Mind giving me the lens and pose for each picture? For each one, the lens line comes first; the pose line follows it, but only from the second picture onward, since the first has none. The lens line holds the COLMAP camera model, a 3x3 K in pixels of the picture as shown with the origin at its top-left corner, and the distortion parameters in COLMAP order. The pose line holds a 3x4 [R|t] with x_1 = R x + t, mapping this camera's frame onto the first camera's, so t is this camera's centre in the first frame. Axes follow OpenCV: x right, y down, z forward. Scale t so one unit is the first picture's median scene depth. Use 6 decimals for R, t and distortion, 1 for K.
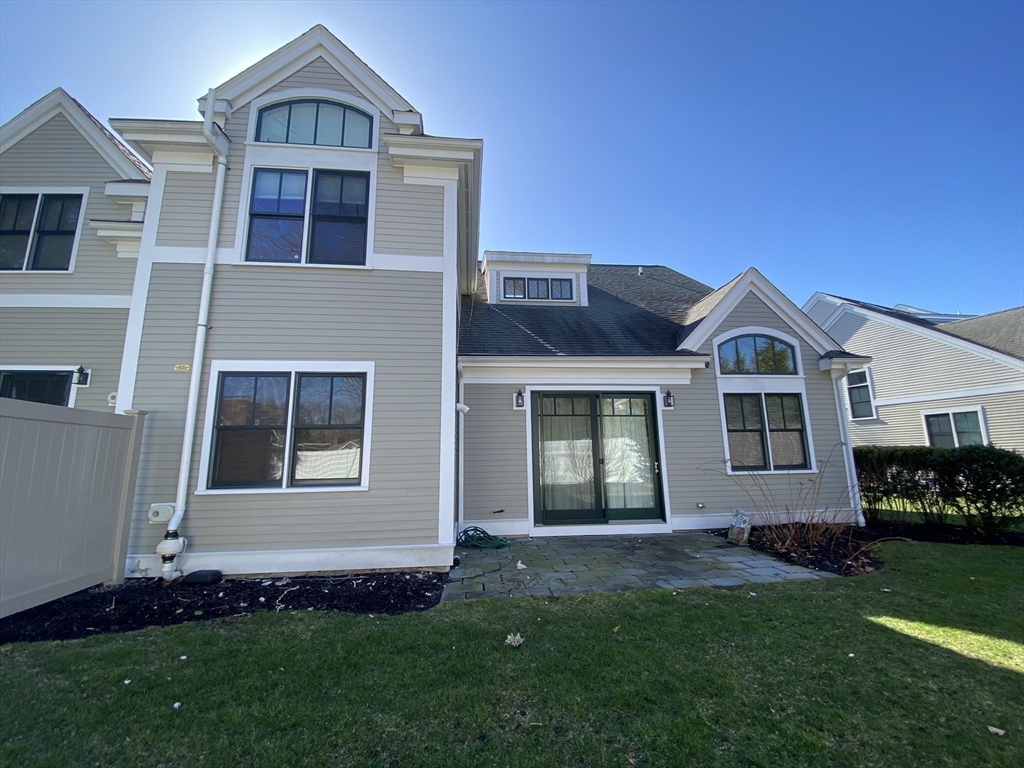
lens RADIAL K [[412.7, 0, 511.8], [0, 412.7, 381.7], [0, 0, 1]] dist [0.032575, -0.026627]
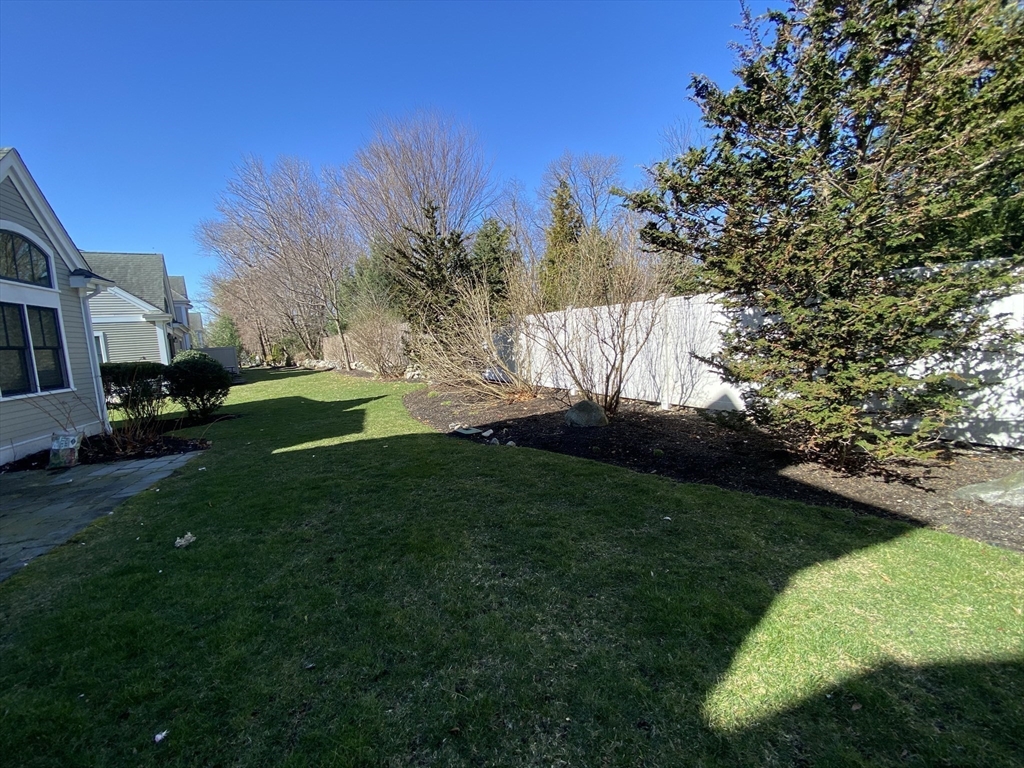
lens RADIAL K [[413.5, 0, 512.0], [0, 413.5, 384.0], [0, 0, 1]] dist [-0.000599, -0.012905]
pose [[-0.208571, -0.077235, 0.974953, -0.456823], [-0.102607, 0.993103, 0.056722, 0.042200], [-0.972610, -0.088207, -0.215058, 0.197018]]
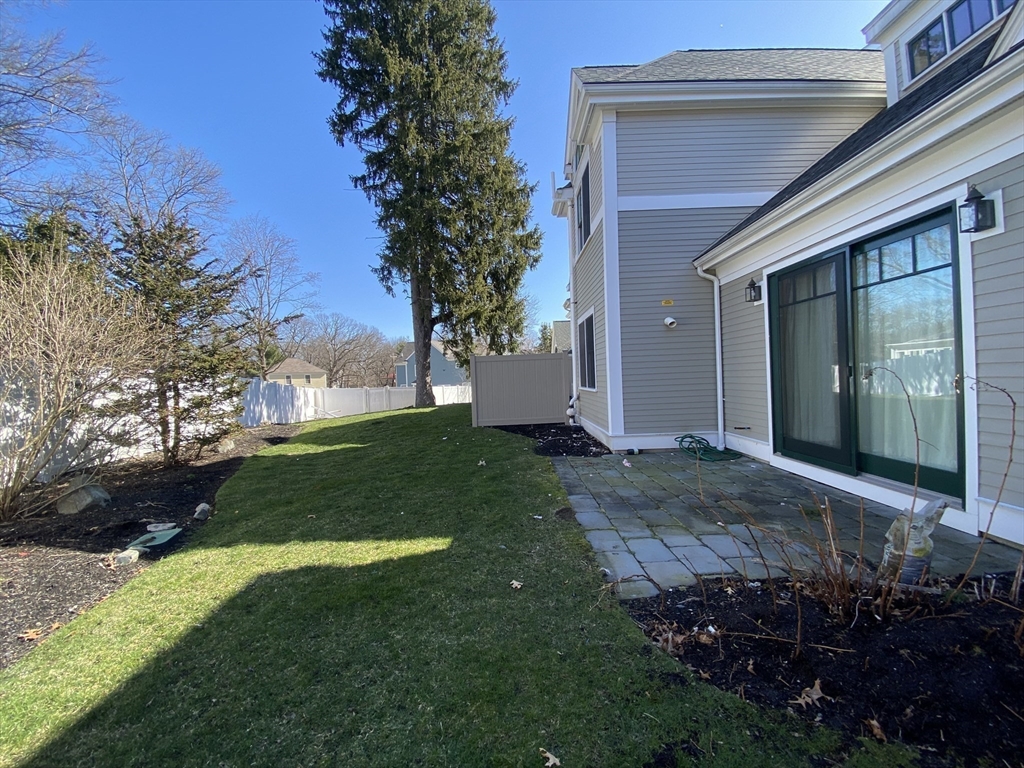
lens RADIAL K [[412.7, 0, 511.8], [0, 412.7, 381.7], [0, 0, 1]] dist [0.032575, -0.026627]
pose [[-0.118080, 0.029689, -0.992560, 0.822520], [0.216887, 0.976191, 0.003398, 0.103540], [0.969029, -0.214872, -0.121707, 0.609998]]
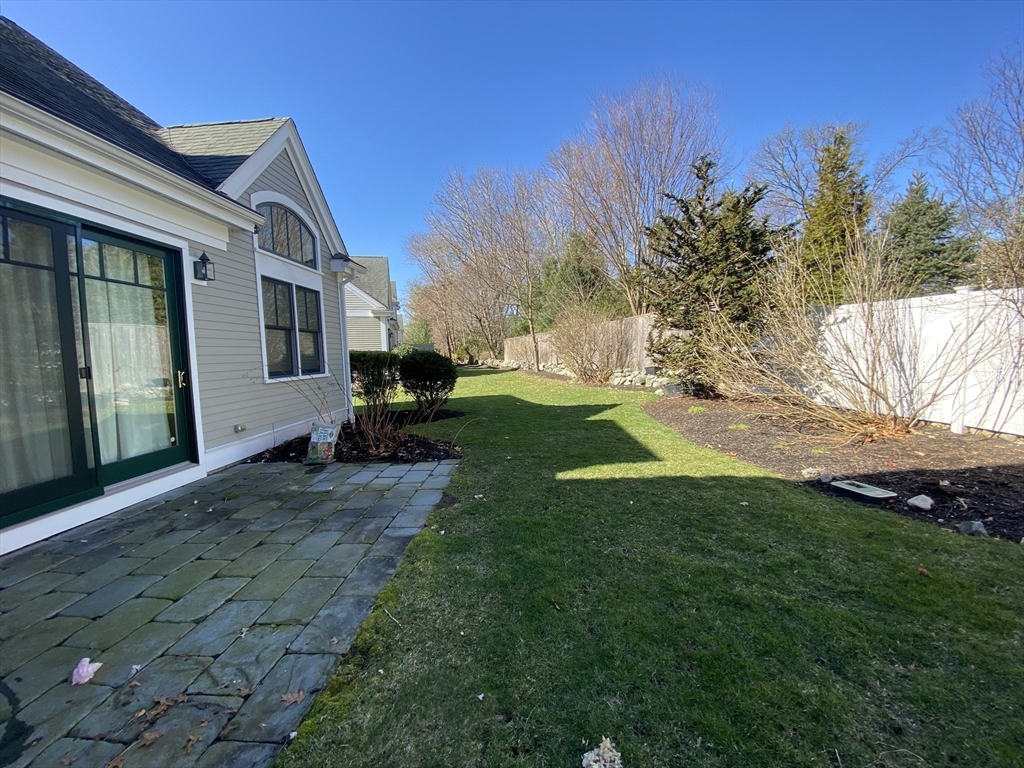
lens RADIAL K [[412.7, 0, 511.8], [0, 412.7, 381.7], [0, 0, 1]] dist [0.032575, -0.026627]
pose [[0.161294, -0.060225, 0.985067, -0.164869], [-0.145818, 0.985727, 0.084142, 0.091681], [-0.976074, -0.157212, 0.150210, 0.450701]]
